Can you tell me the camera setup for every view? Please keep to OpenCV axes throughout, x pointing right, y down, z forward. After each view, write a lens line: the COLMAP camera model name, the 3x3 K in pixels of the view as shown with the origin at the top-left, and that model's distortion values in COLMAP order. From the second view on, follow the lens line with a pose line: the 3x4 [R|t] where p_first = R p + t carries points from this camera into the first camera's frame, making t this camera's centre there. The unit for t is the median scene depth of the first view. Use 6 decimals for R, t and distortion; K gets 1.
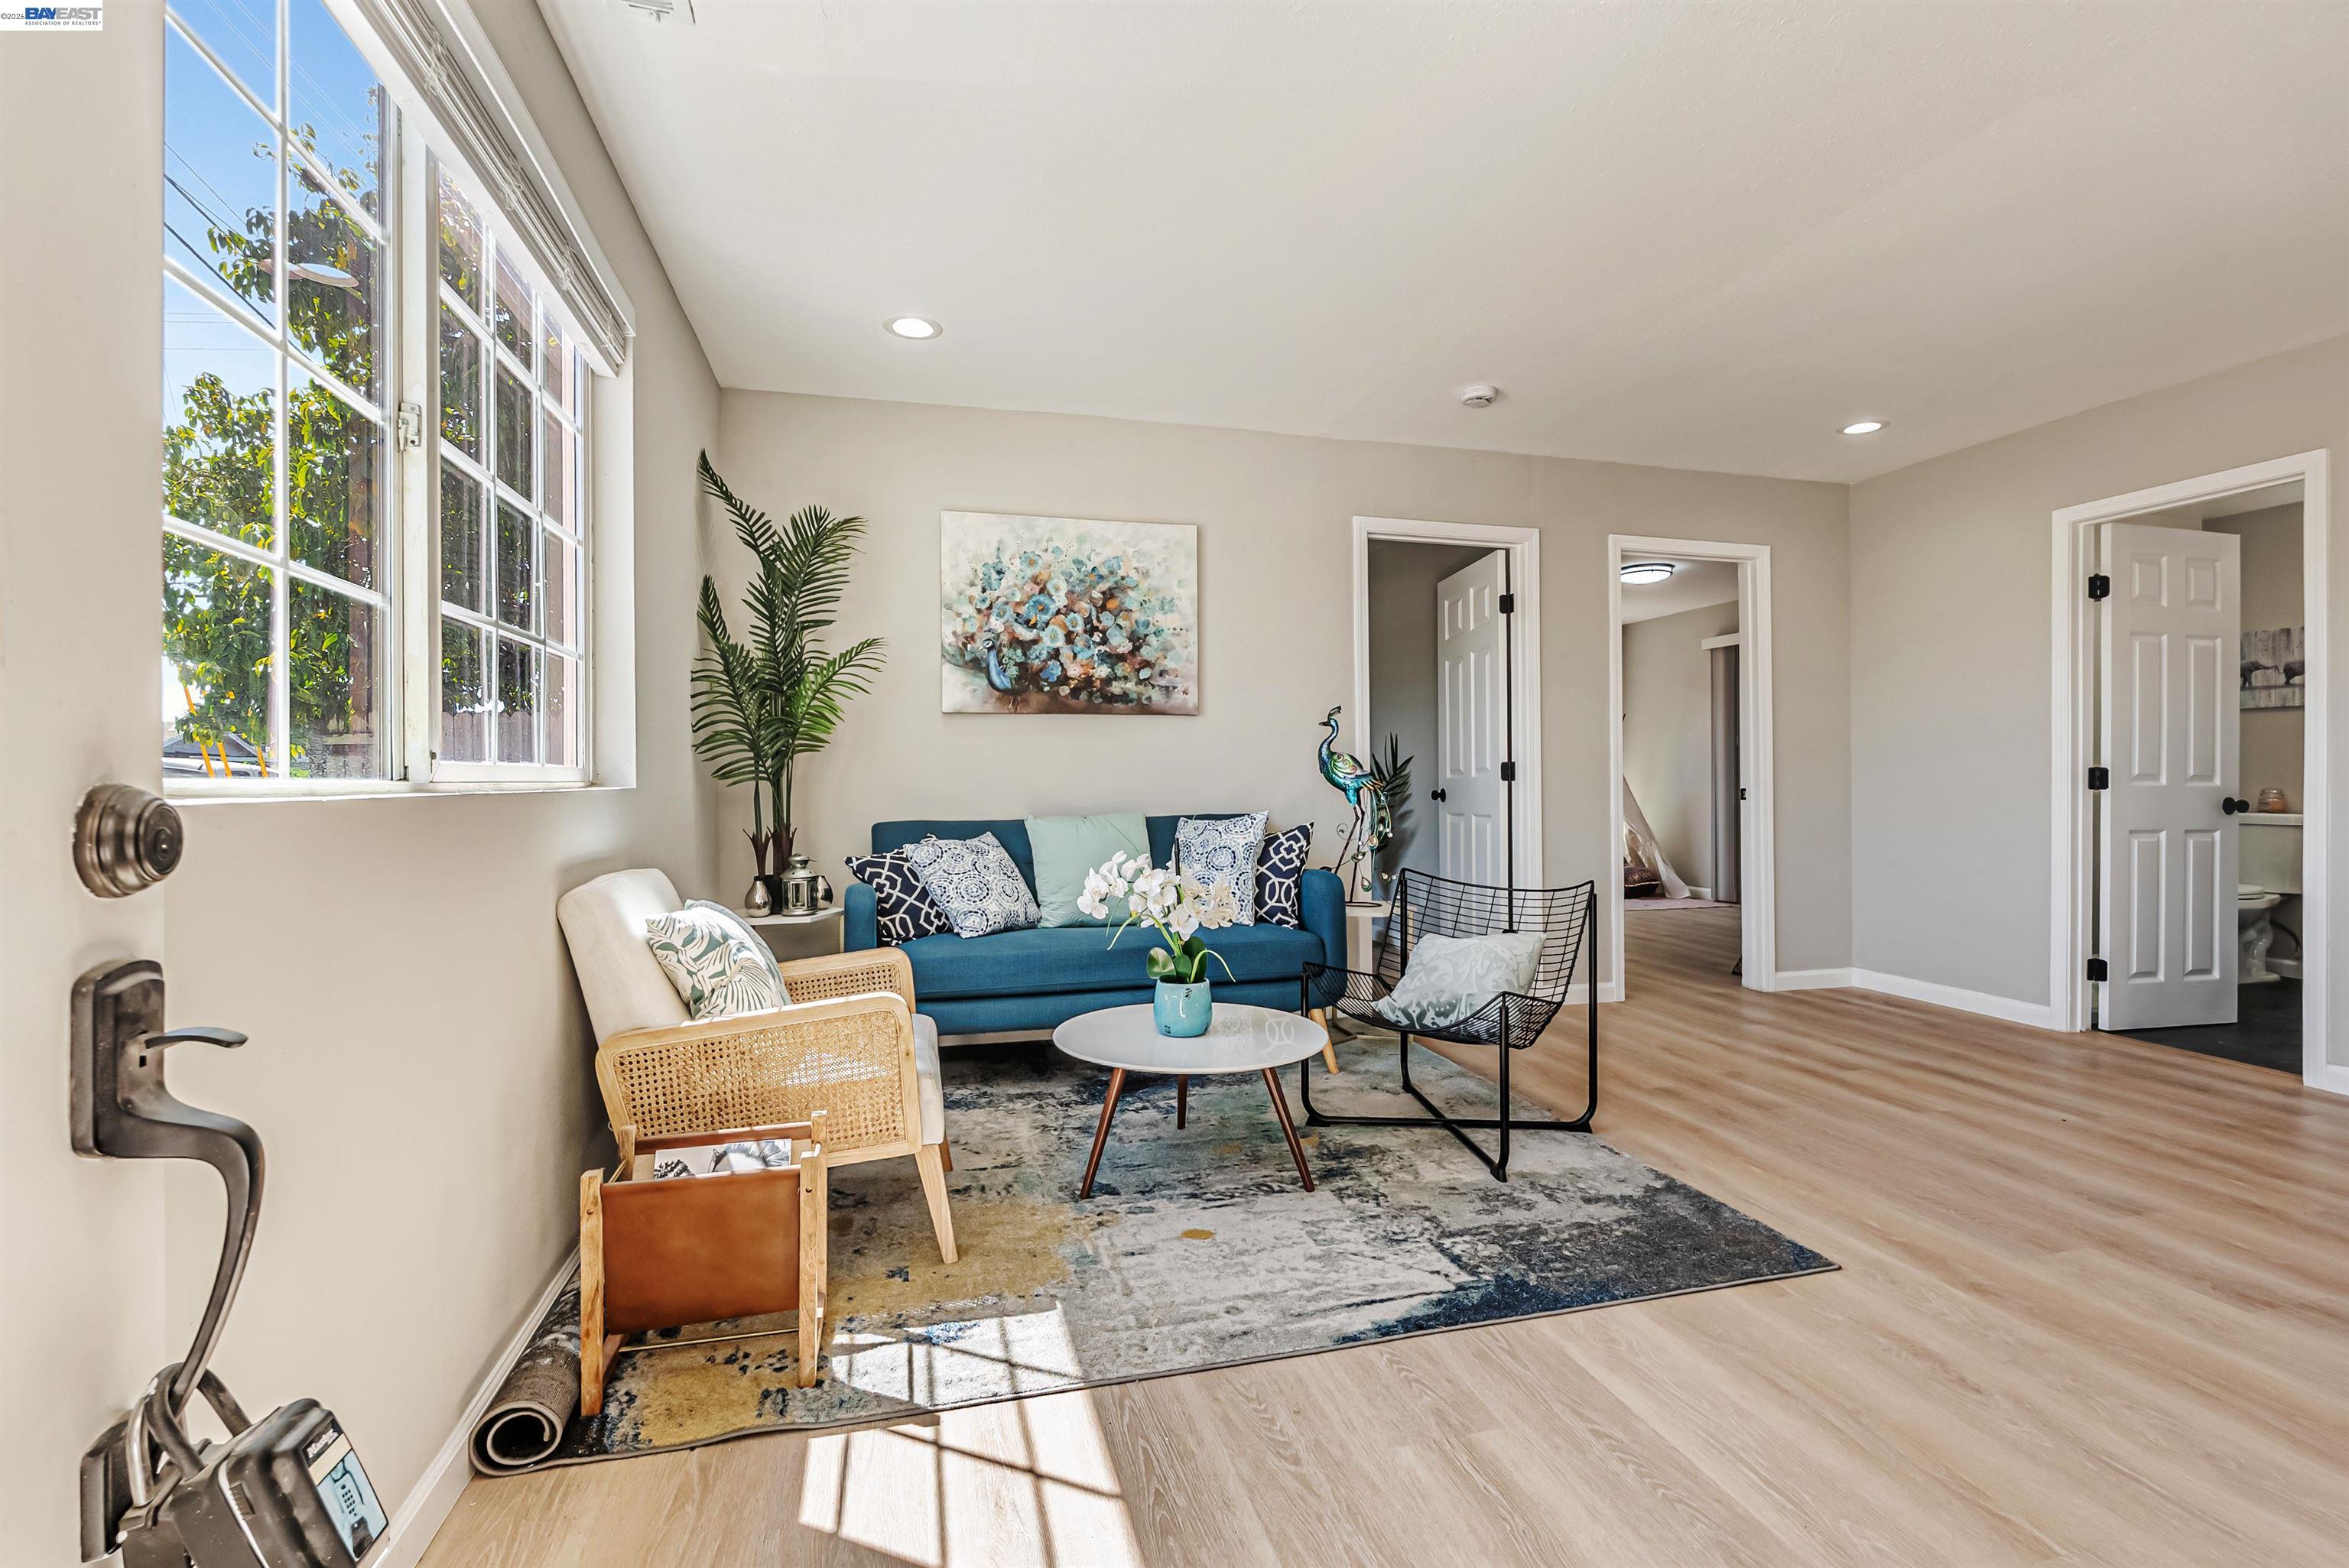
lens RADIAL K [[1042.8, 0, 1171.2], [0, 1042.8, 769.9], [0, 0, 1]] dist [-0.001495, 0.000198]
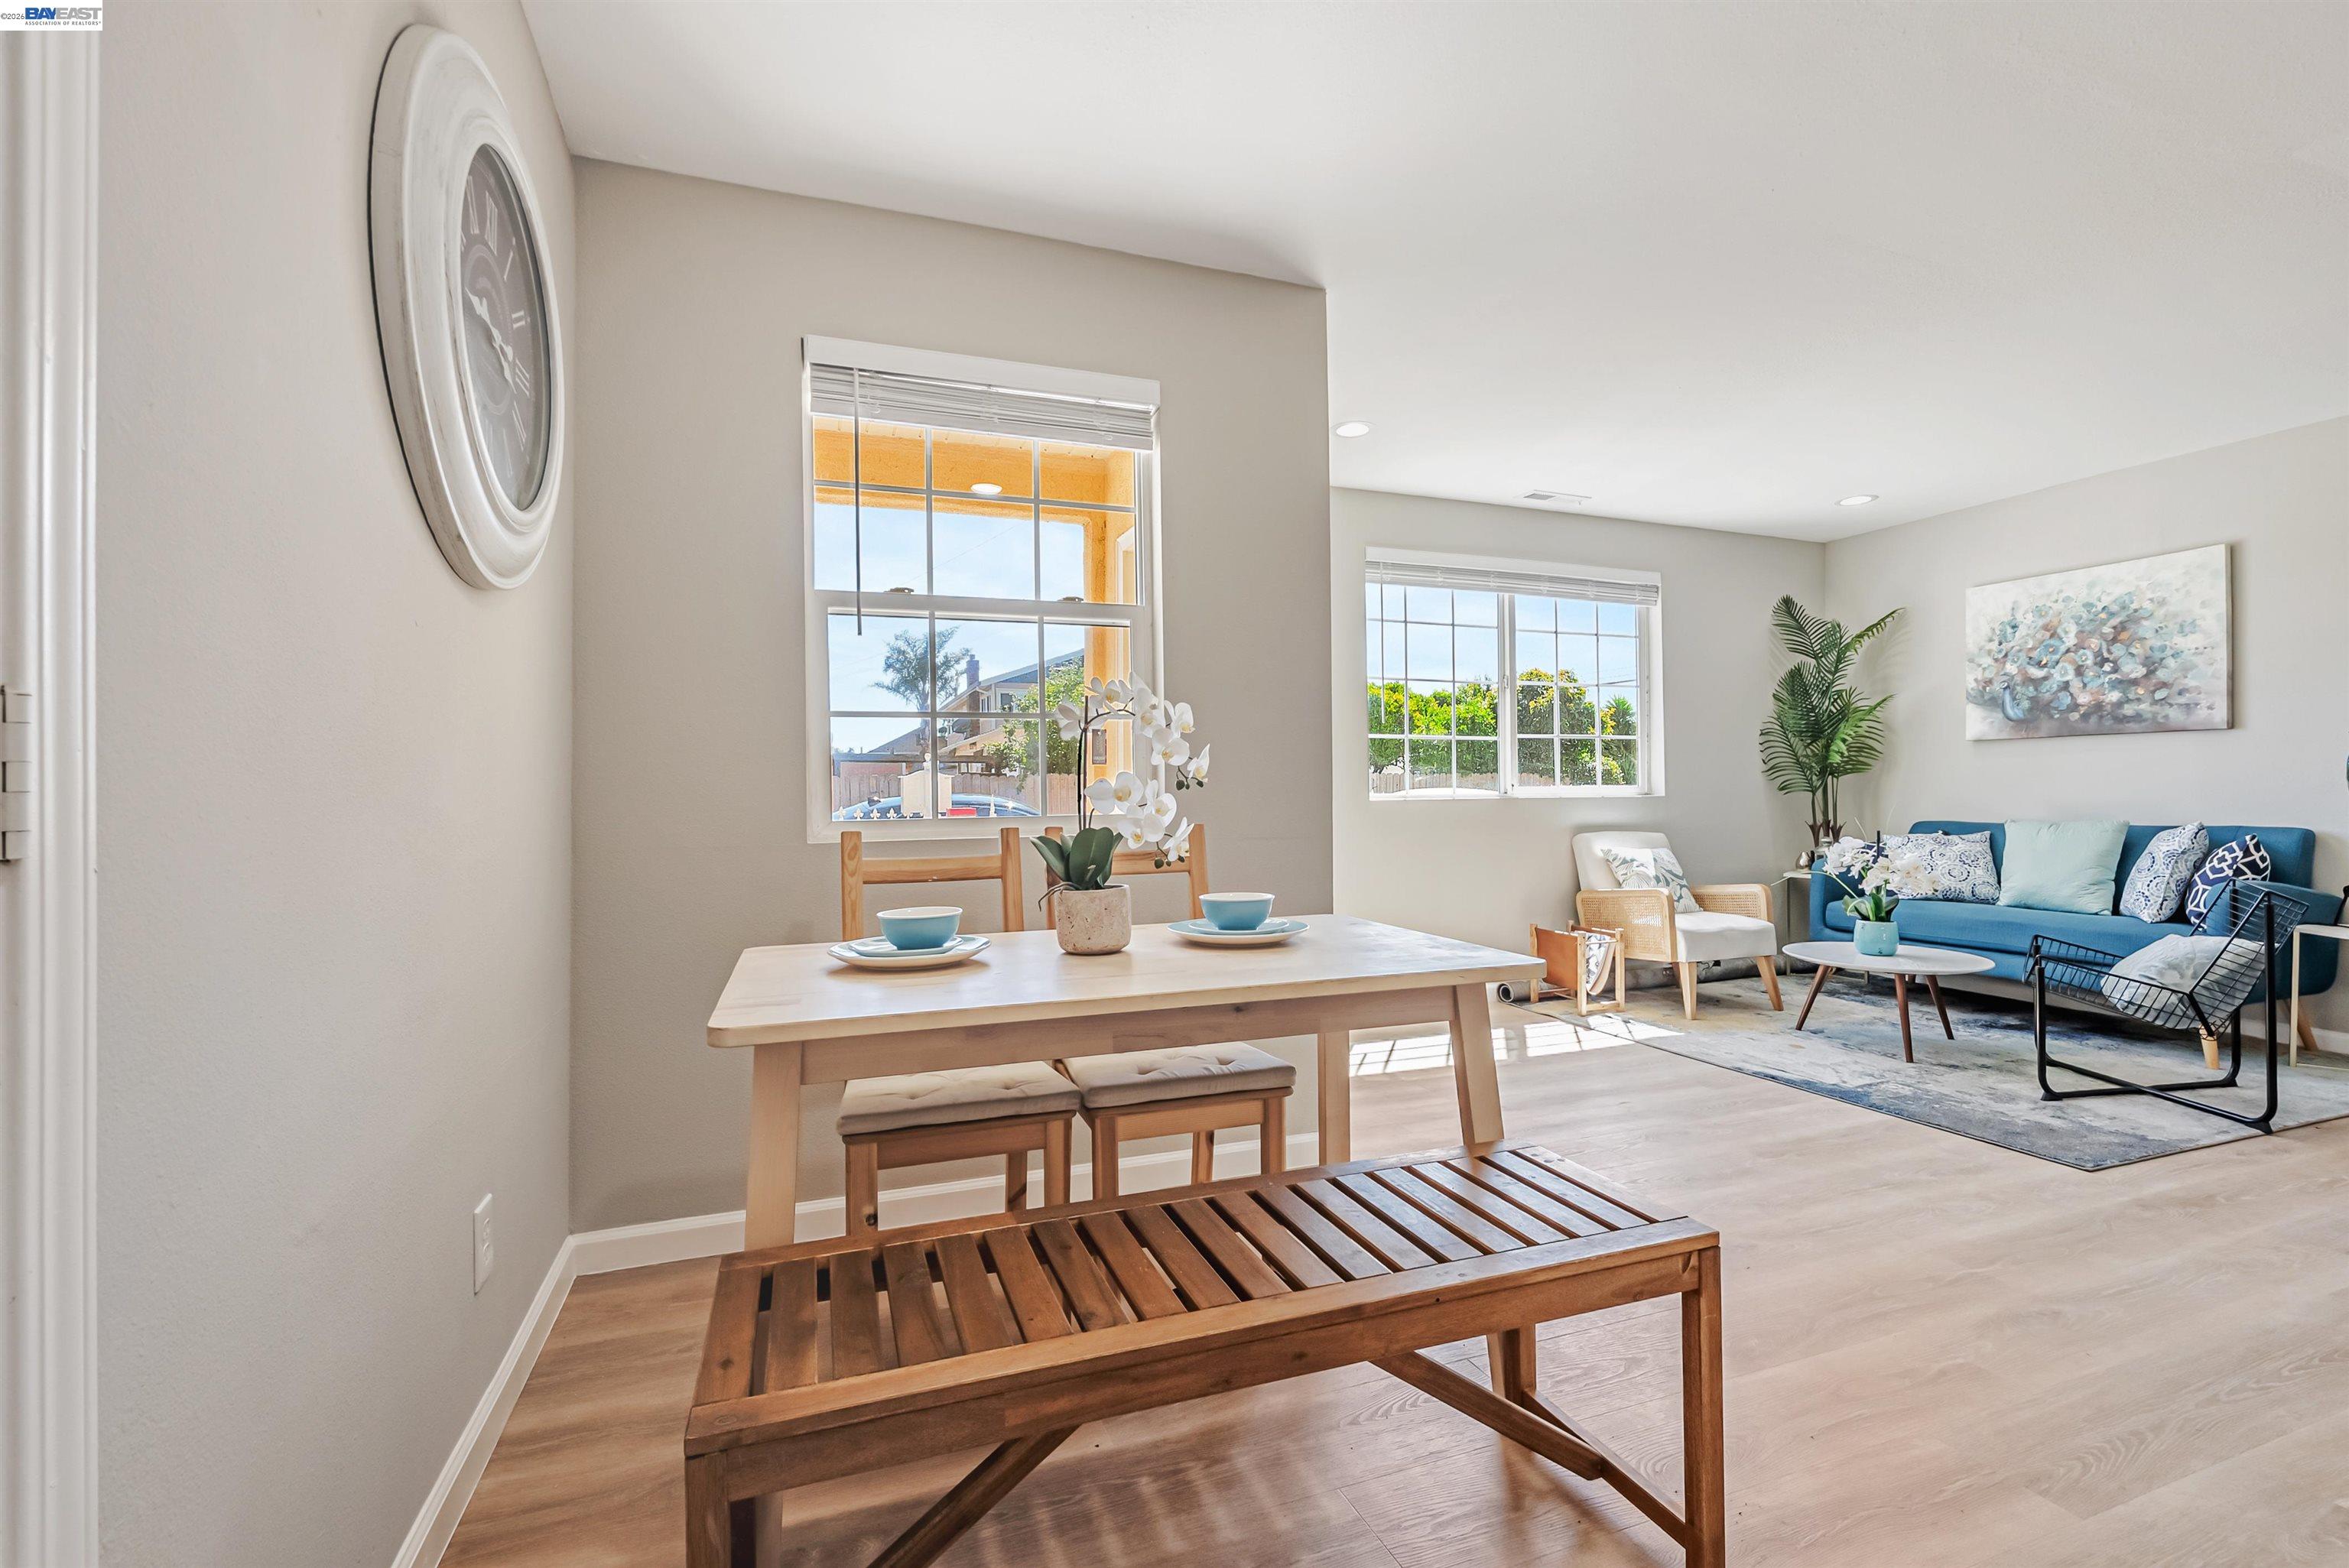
lens RADIAL K [[1042.8, 0, 1178.5], [0, 1042.8, 778.6], [0, 0, 1]] dist [-0.001495, 0.000198]
pose [[0.110650, -0.007758, -0.993829, 0.967817], [0.013395, 0.999890, -0.006314, -0.011394], [0.993769, -0.012614, 0.110742, -0.145605]]
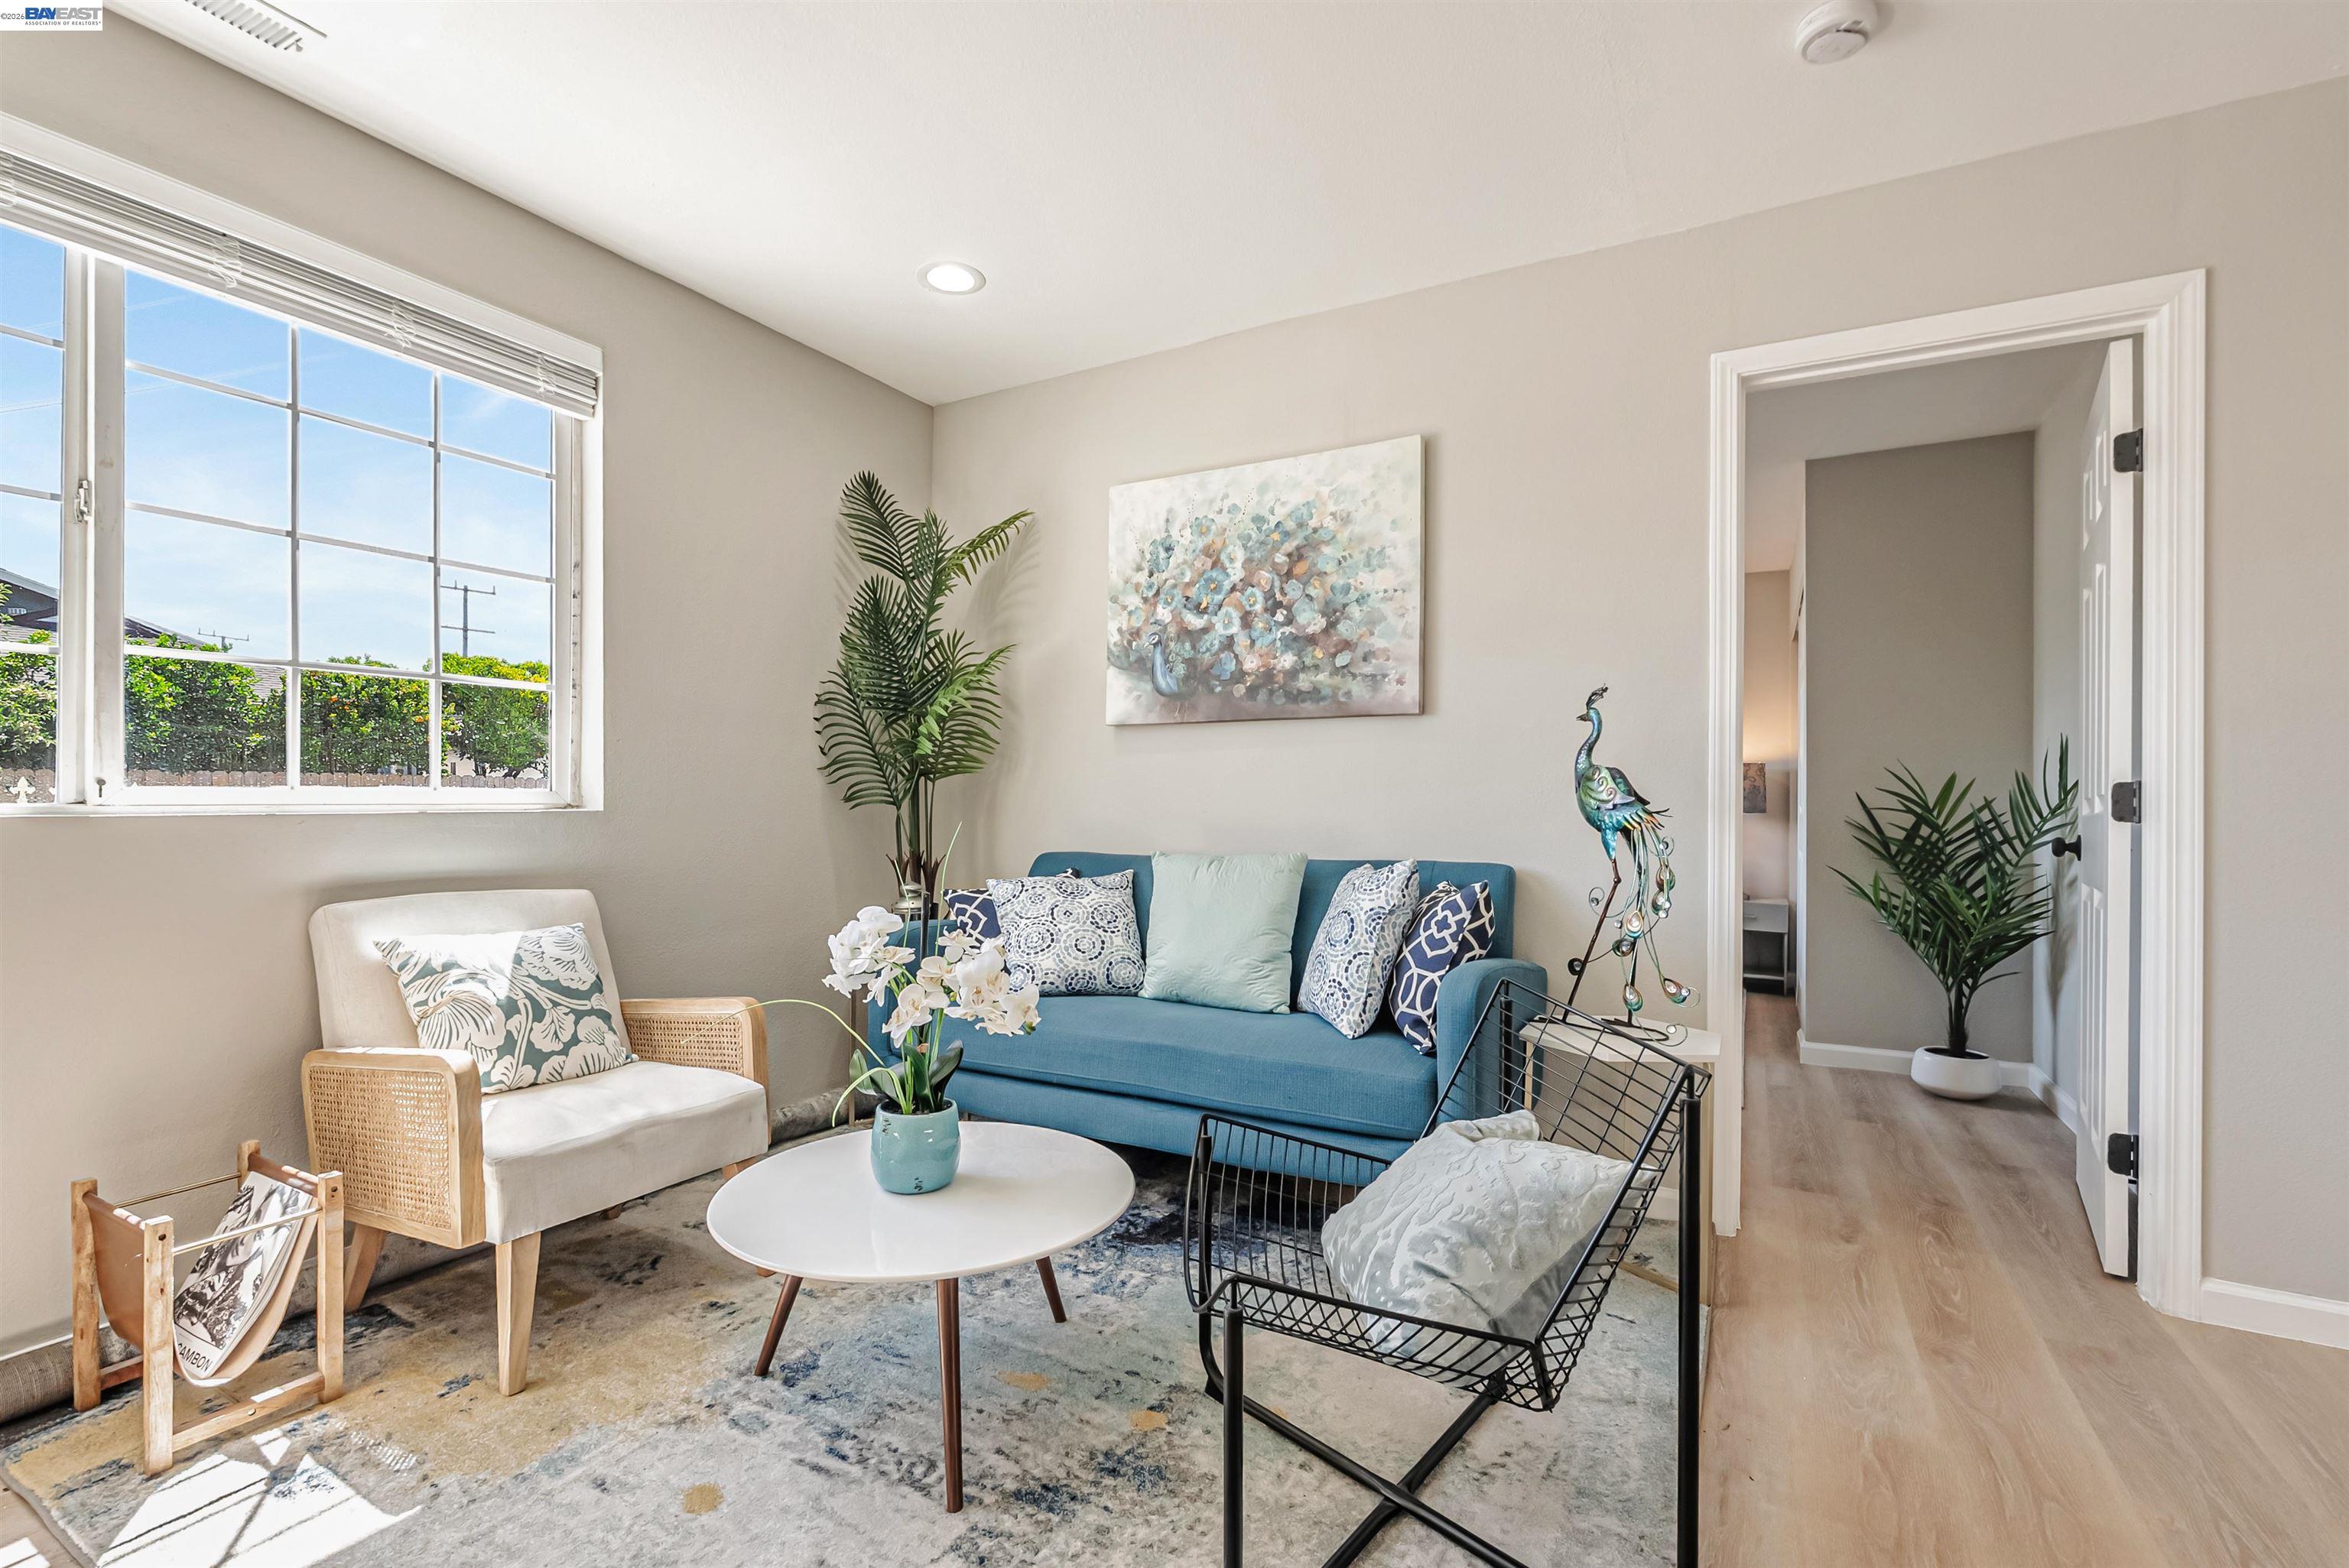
lens RADIAL K [[1042.8, 0, 1175.2], [0, 1042.8, 796.7], [0, 0, 1]] dist [-0.001495, 0.000198]
pose [[0.723194, 0.005035, -0.690627, 0.395450], [-0.001993, 0.999984, 0.005204, -0.001743], [0.690642, -0.002387, 0.723192, 0.415803]]
